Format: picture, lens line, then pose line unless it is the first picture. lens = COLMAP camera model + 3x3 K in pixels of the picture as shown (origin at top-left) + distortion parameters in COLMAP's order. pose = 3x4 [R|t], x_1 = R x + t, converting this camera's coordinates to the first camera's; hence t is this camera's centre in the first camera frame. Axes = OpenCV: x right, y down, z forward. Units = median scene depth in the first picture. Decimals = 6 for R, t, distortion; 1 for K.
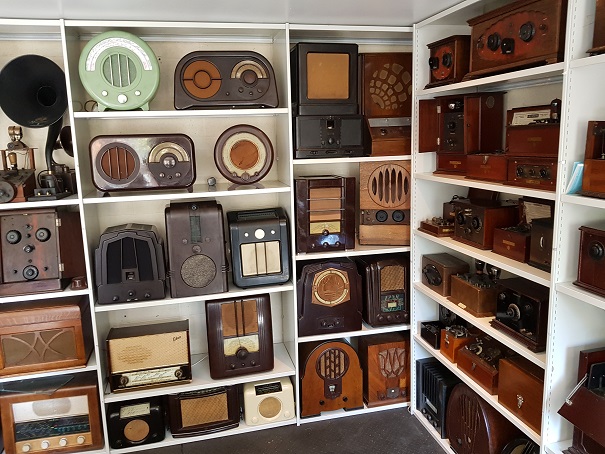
lens RADIAL K [[472.1, 0, 300.5], [0, 472.1, 222.0], [0, 0, 1]] dist [0.040070, -0.063643]
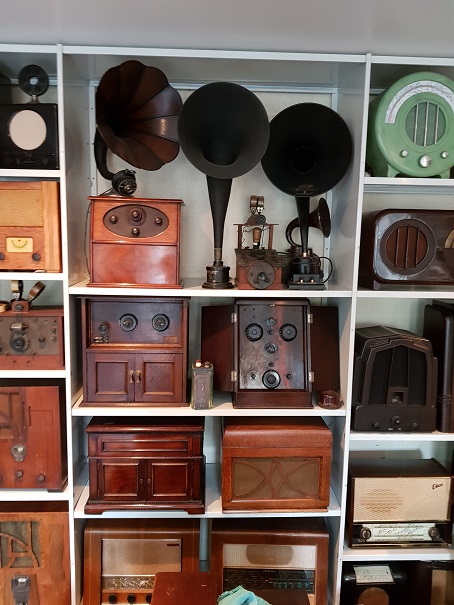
lens RADIAL K [[472.1, 0, 238.4], [0, 472.1, 290.8], [0, 0, 1]] dist [0.040070, -0.063643]
pose [[0.980332, 0.066543, -0.185801, -0.474380], [-0.076393, 0.995999, -0.046363, 0.000518], [0.181973, 0.059645, 0.981493, 0.209003]]
